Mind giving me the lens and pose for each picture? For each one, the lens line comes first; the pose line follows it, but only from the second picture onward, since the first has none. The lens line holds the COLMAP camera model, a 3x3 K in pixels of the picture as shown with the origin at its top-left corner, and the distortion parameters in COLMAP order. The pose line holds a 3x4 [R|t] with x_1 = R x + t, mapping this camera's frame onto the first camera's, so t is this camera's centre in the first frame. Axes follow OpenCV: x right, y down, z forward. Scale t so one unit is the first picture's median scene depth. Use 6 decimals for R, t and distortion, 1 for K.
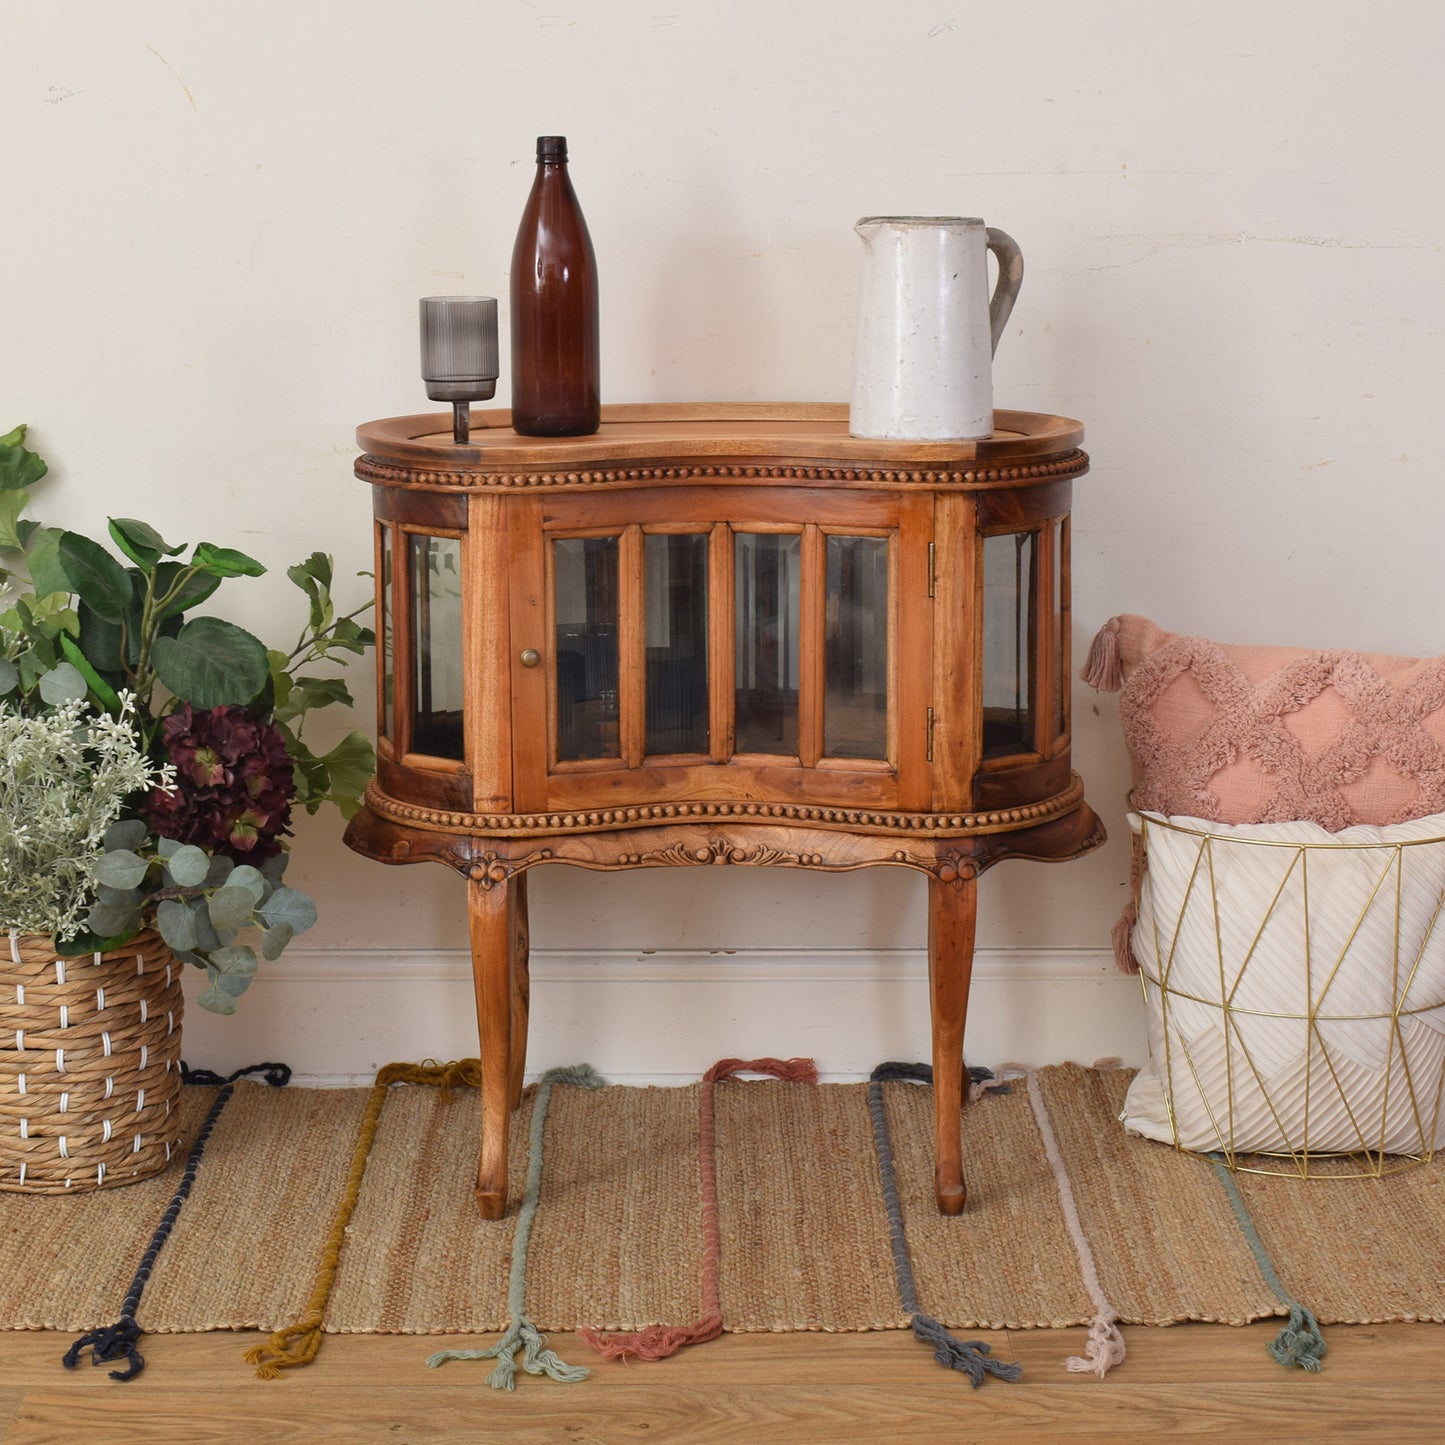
lens RADIAL K [[3153.1, 0, 769.8], [0, 3153.1, 720.1], [0, 0, 1]] dist [-0.003814, 0.063867]
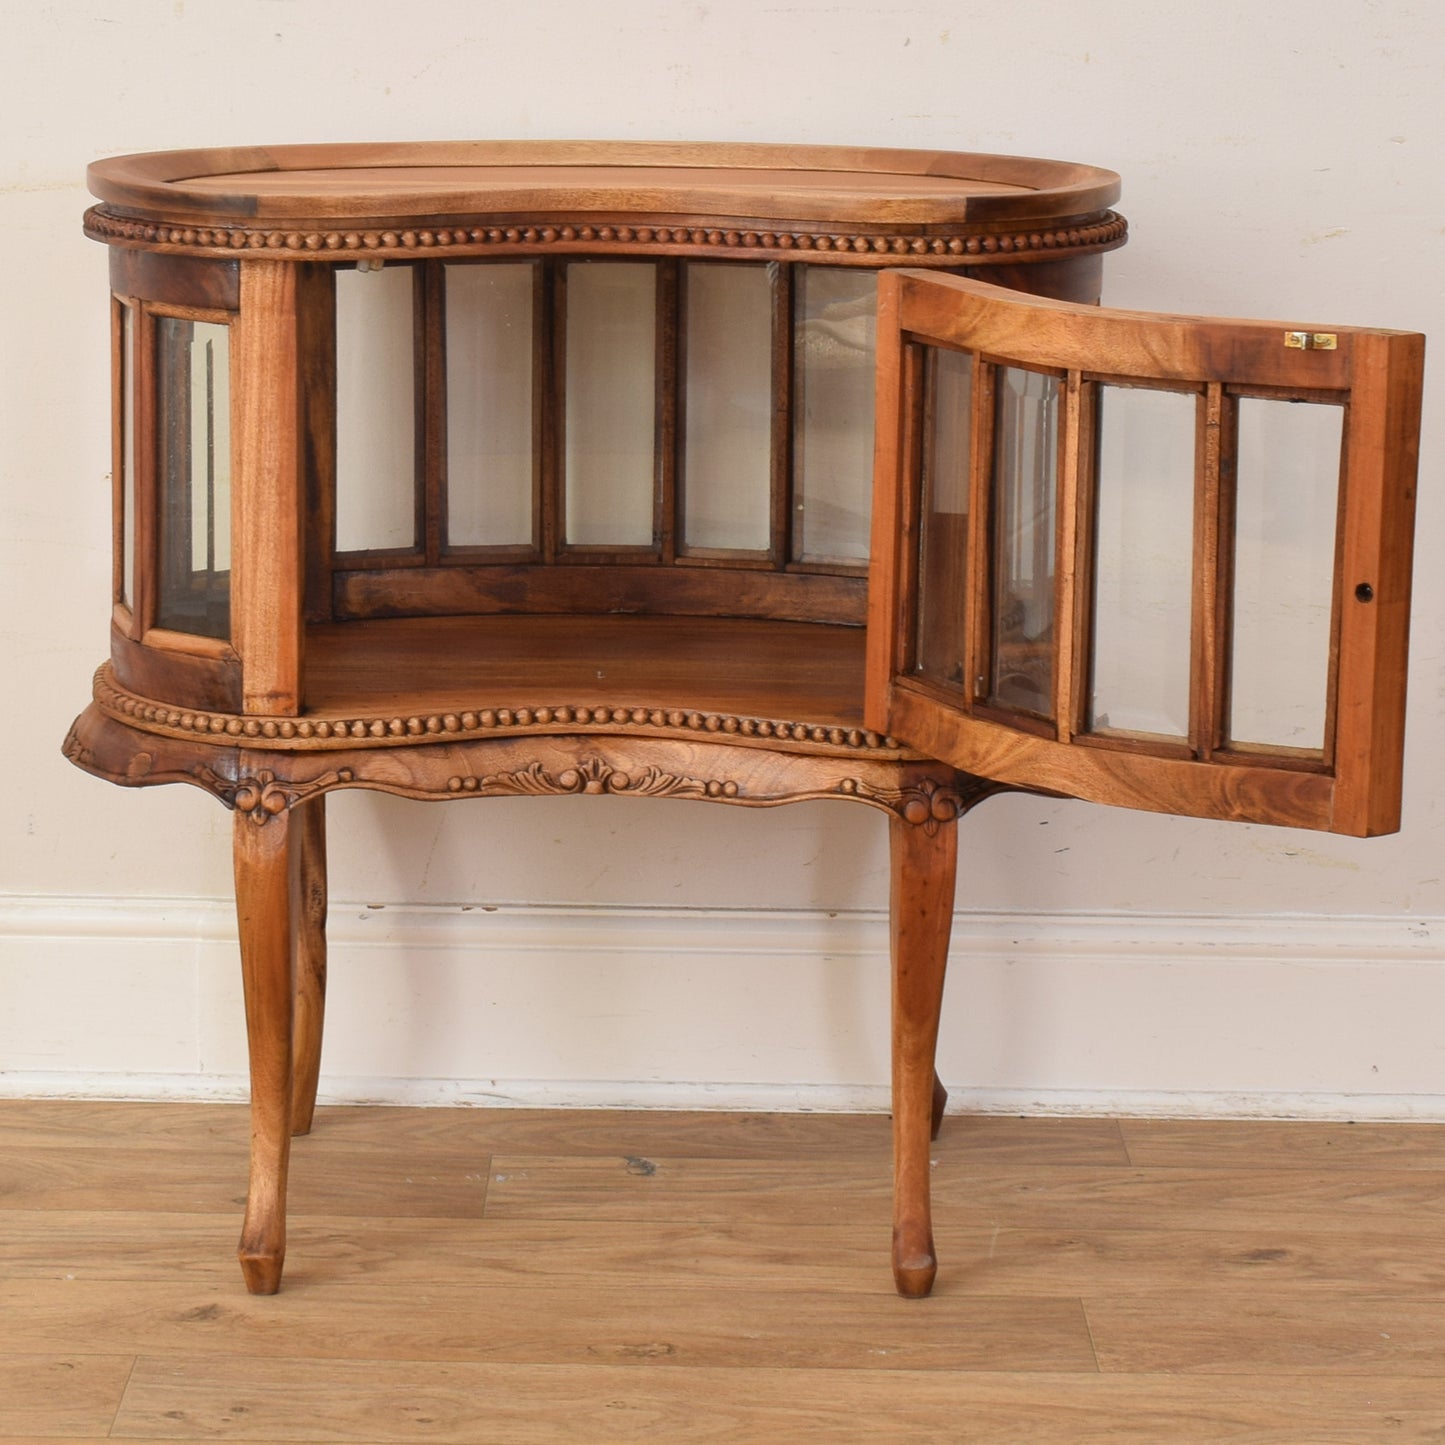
lens RADIAL K [[4022.8, 0, 691.3], [0, 4022.8, 583.4], [0, 0, 1]] dist [0.048729, -0.980457]
pose [[0.999863, 0.015771, -0.004933, 0.009964], [-0.015783, 0.999872, -0.002539, 0.000855], [0.004893, 0.002616, 0.999985, 0.104194]]
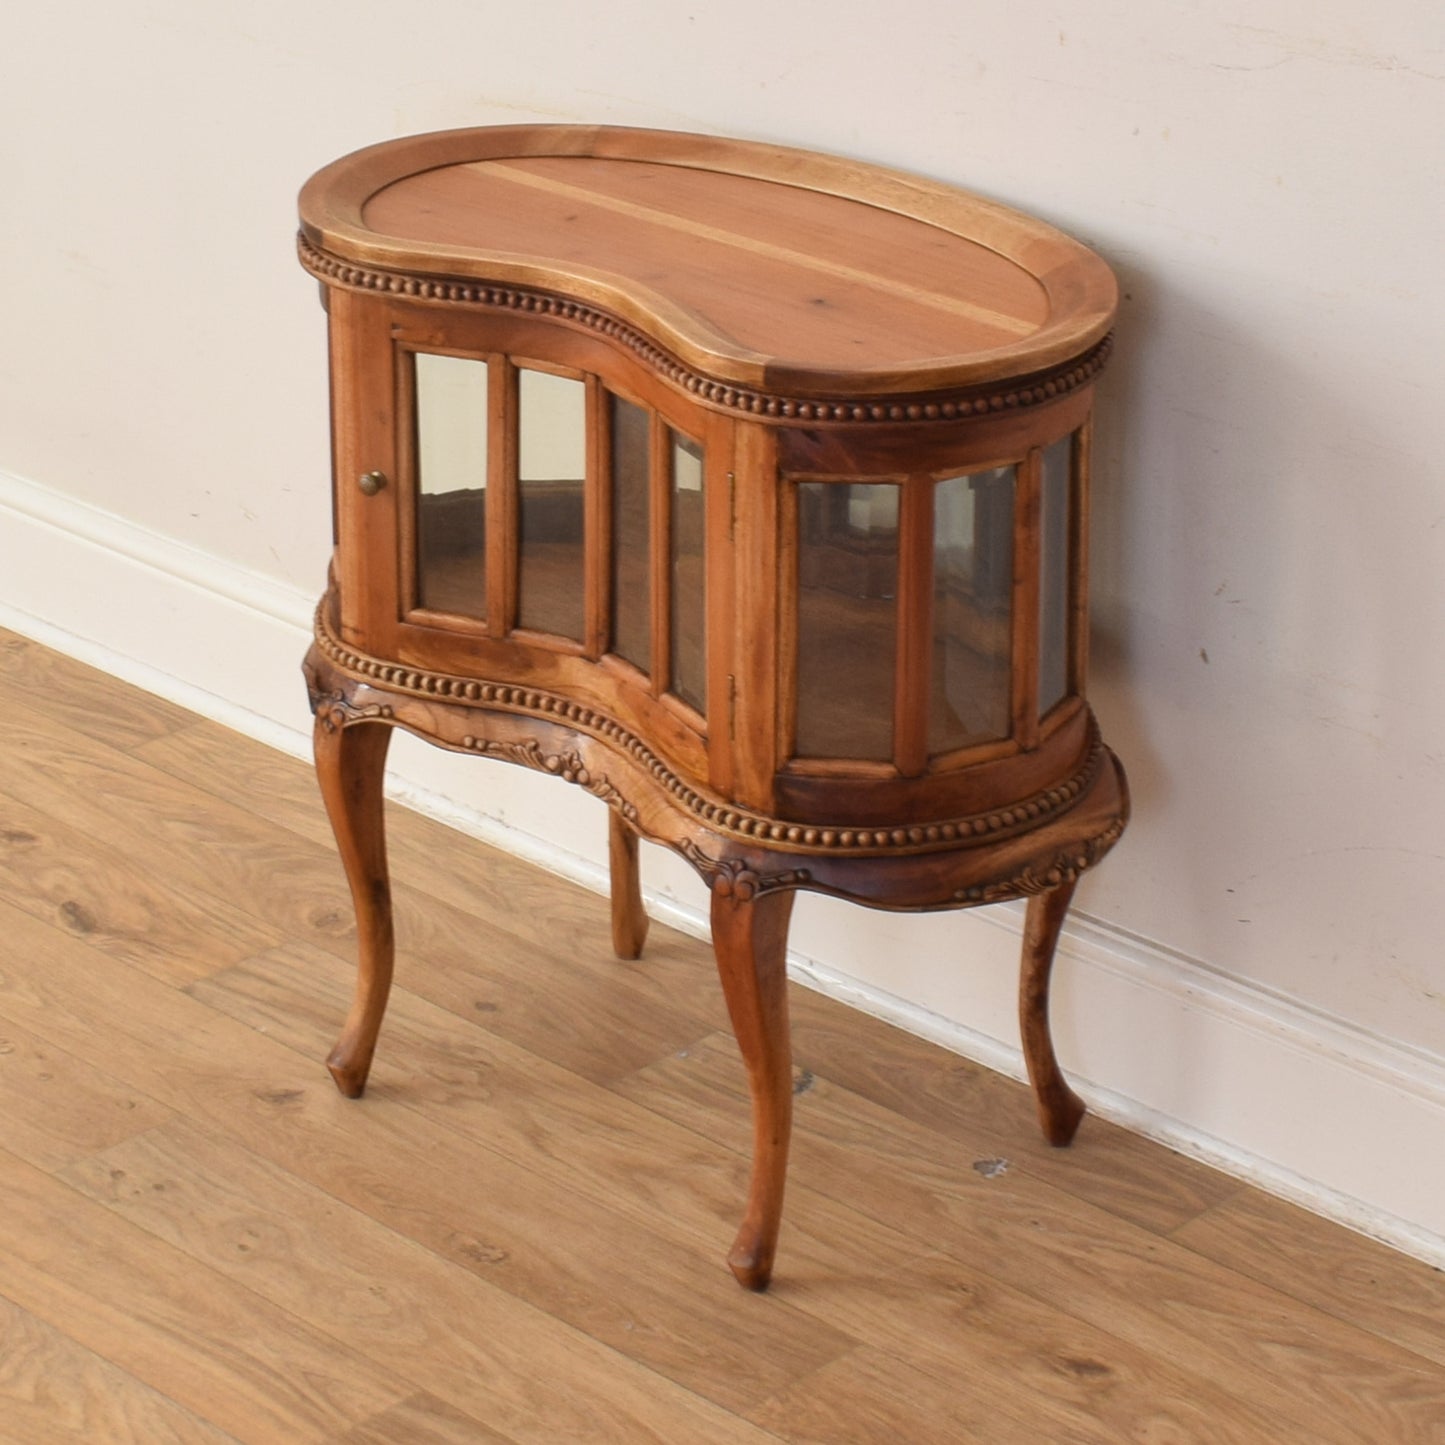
lens RADIAL K [[4442.8, 0, 775.6], [0, 4442.8, 544.9], [0, 0, 1]] dist [-0.019346, -0.073602]
pose [[0.721714, 0.264316, -0.639739, 0.740465], [-0.140703, 0.960947, 0.238295, -0.293026], [0.677740, -0.081968, 0.730719, 0.217213]]
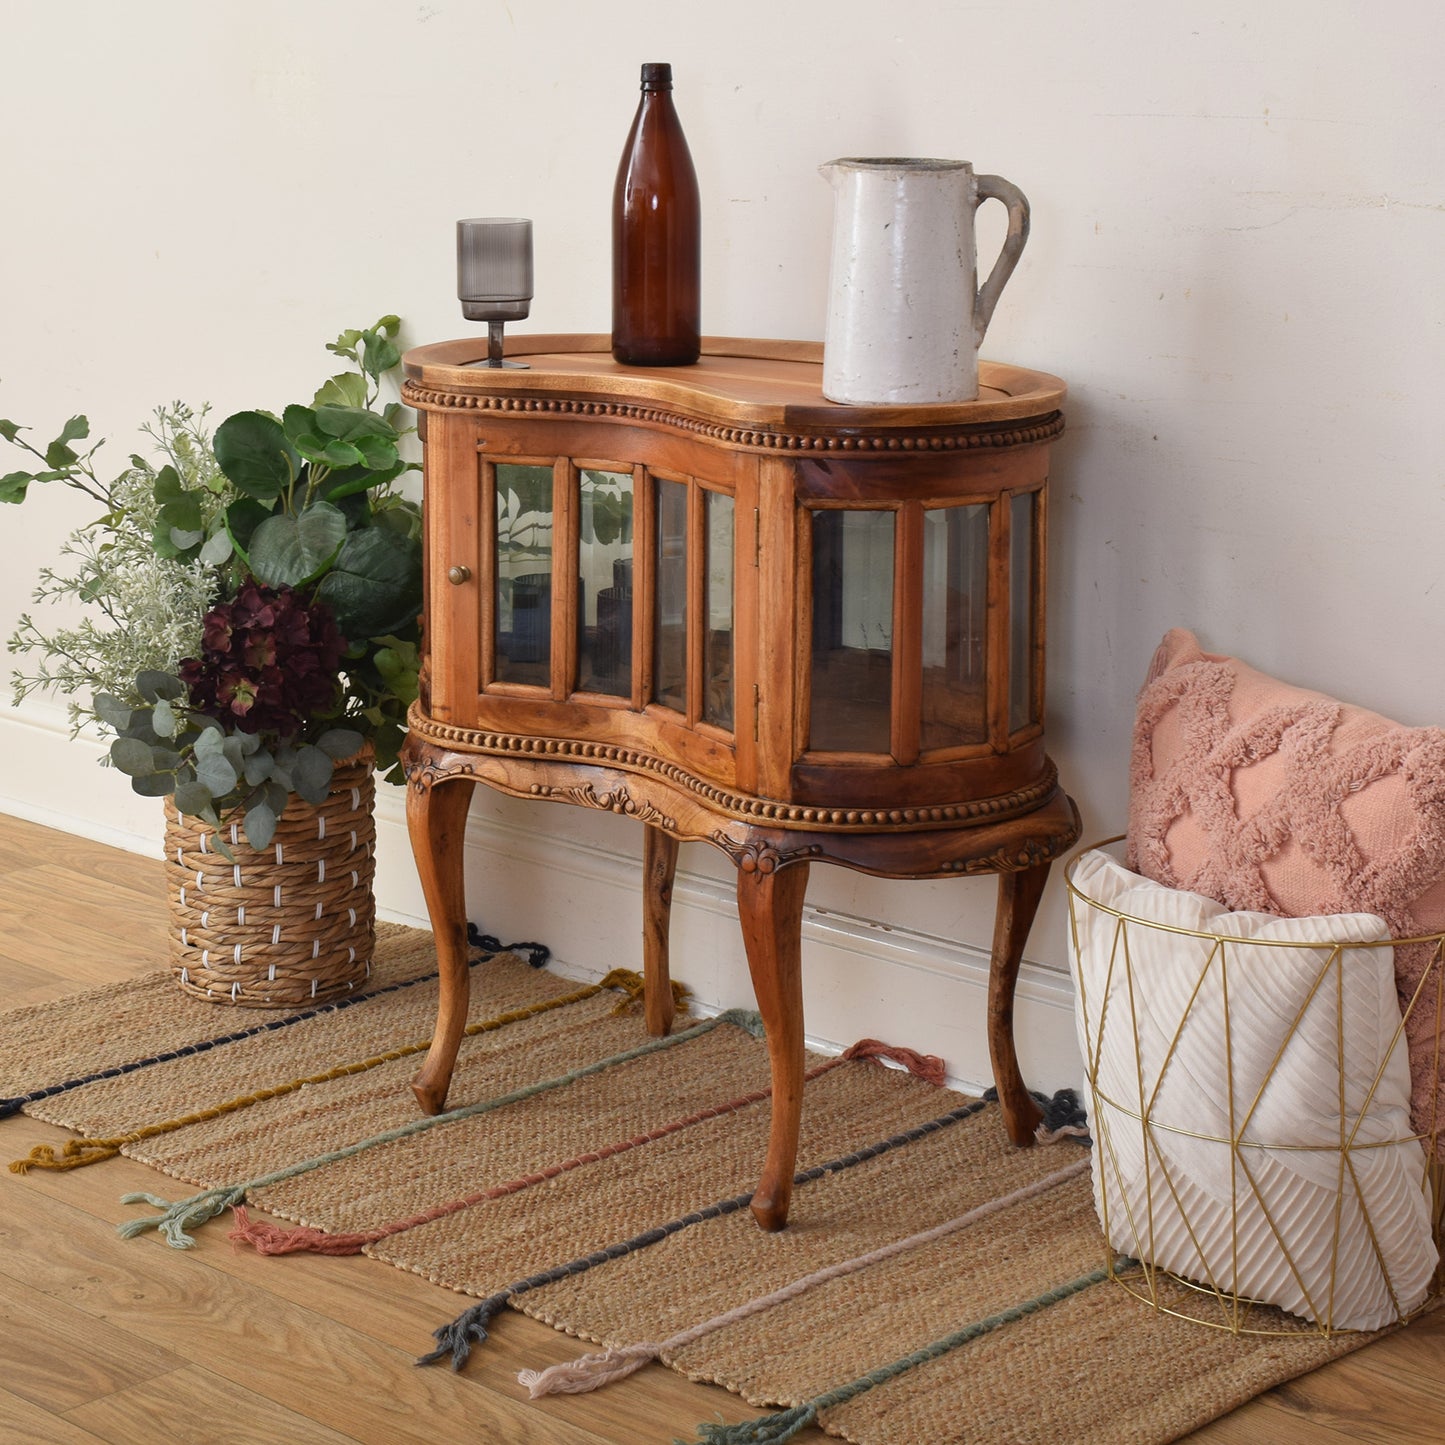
lens RADIAL K [[3280.1, 0, 648.8], [0, 3280.1, 640.6], [0, 0, 1]] dist [-0.015003, -0.041398]
pose [[0.707823, 0.143429, -0.691675, 0.695867], [-0.138724, 0.988326, 0.062981, -0.073238], [0.692634, 0.051372, 0.719457, 0.277116]]
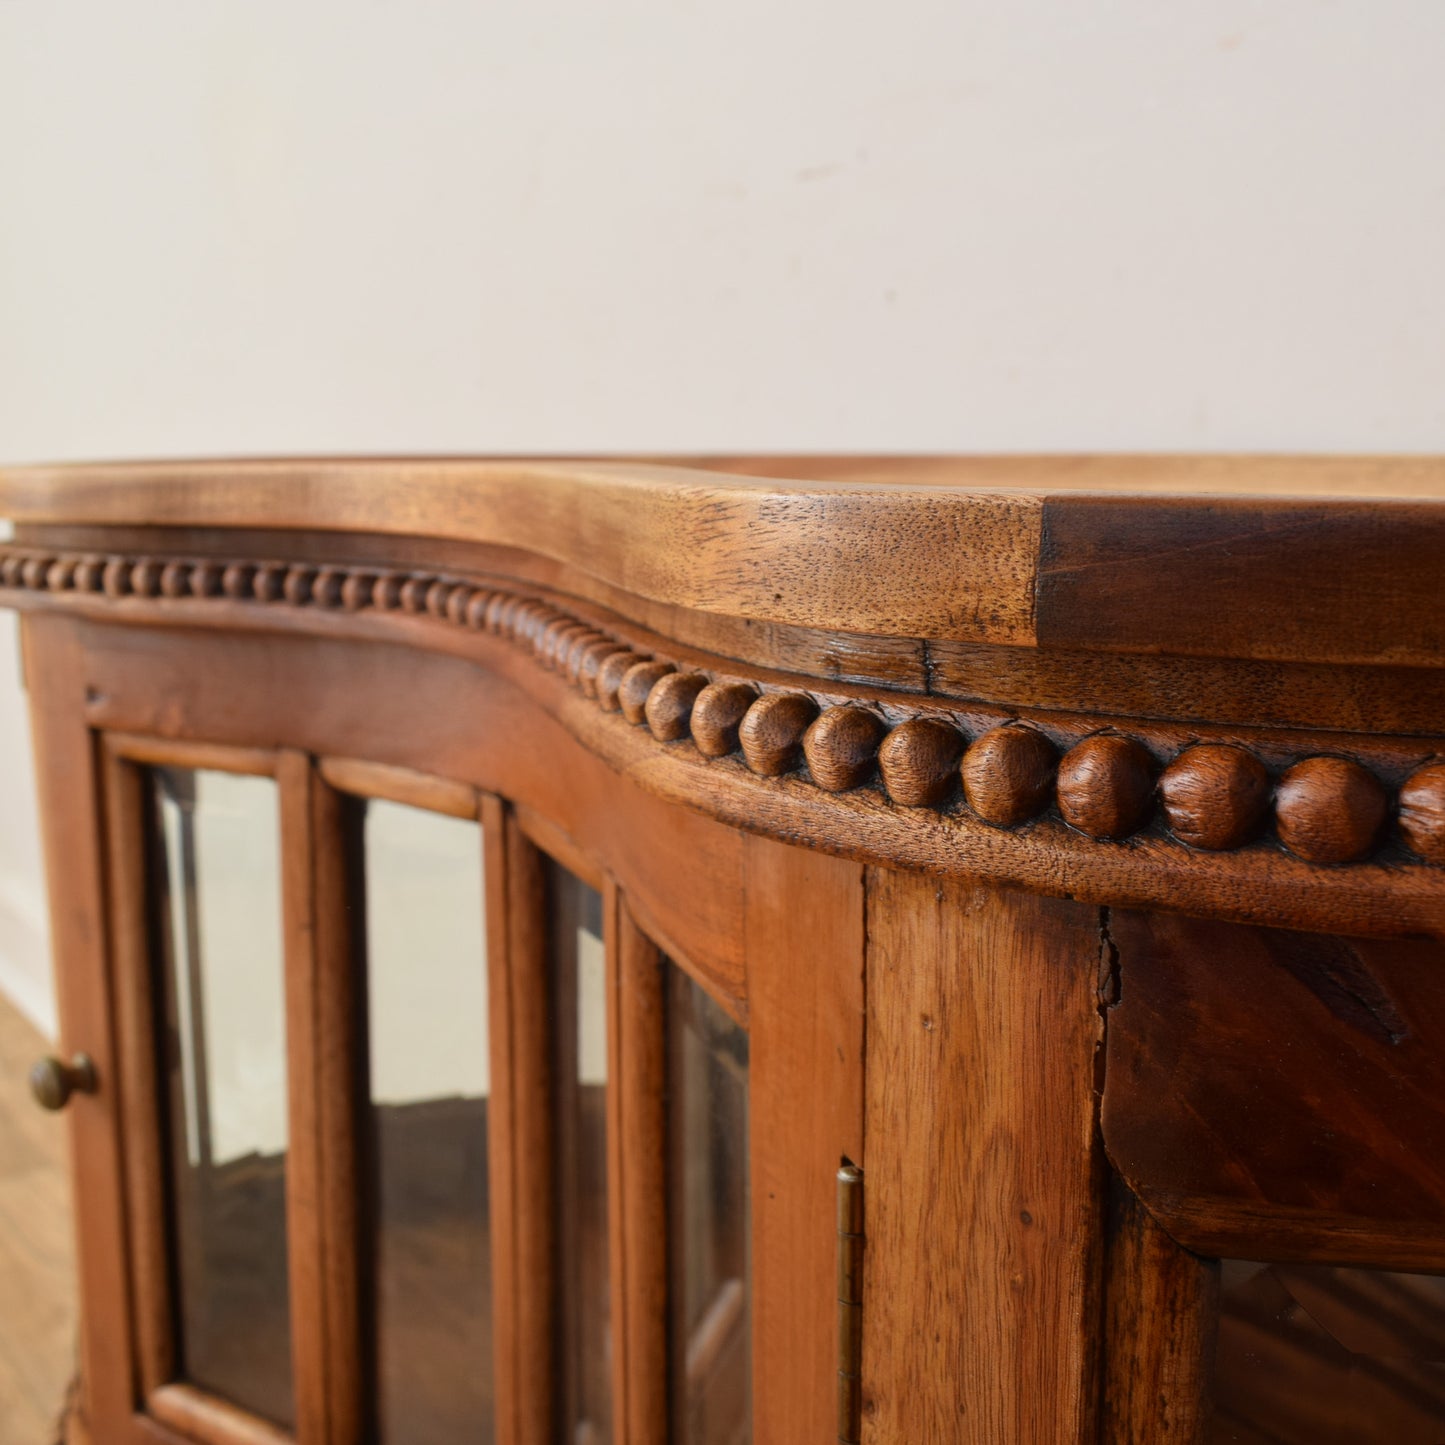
lens RADIAL K [[1662.8, 0, 722.5], [0, 1662.8, 722.5], [0, 0, 1]] dist [-0.020834, 0.007555]
pose [[0.595602, 0.137389, -0.791444, 0.106005], [-0.152052, 0.986735, 0.056863, -0.079593], [0.788758, 0.086473, 0.608592, 0.931427]]
